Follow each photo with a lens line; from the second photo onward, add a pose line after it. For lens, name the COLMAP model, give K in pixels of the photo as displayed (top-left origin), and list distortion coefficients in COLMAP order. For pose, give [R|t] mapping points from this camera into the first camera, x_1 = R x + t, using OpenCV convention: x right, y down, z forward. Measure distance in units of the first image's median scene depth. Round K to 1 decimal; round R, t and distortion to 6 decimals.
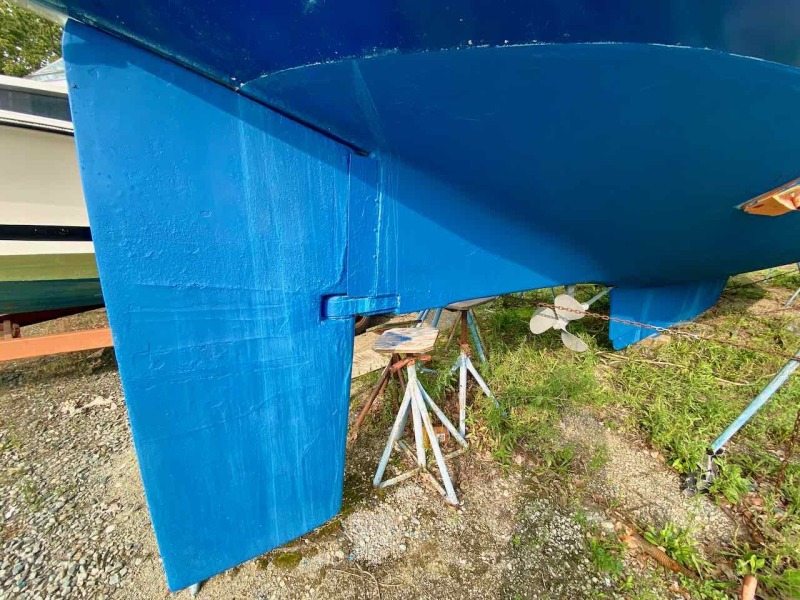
lens RADIAL K [[320.5, 0, 400.0], [0, 320.5, 300.0], [0, 0, 1]] dist [0.023936, -0.021242]
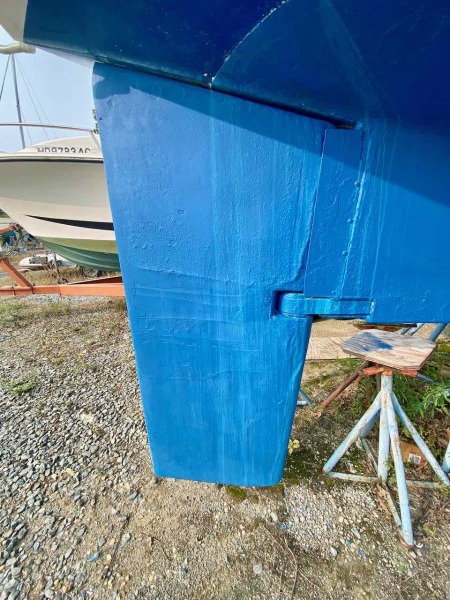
lens RADIAL K [[240.4, 0, 225.0], [0, 240.4, 300.0], [0, 0, 1]] dist [0.023936, -0.021242]
pose [[0.786489, 0.158091, -0.597028, 0.073098], [-0.107583, 0.986973, 0.119625, -0.052361], [0.608162, -0.029854, 0.793251, 0.279350]]
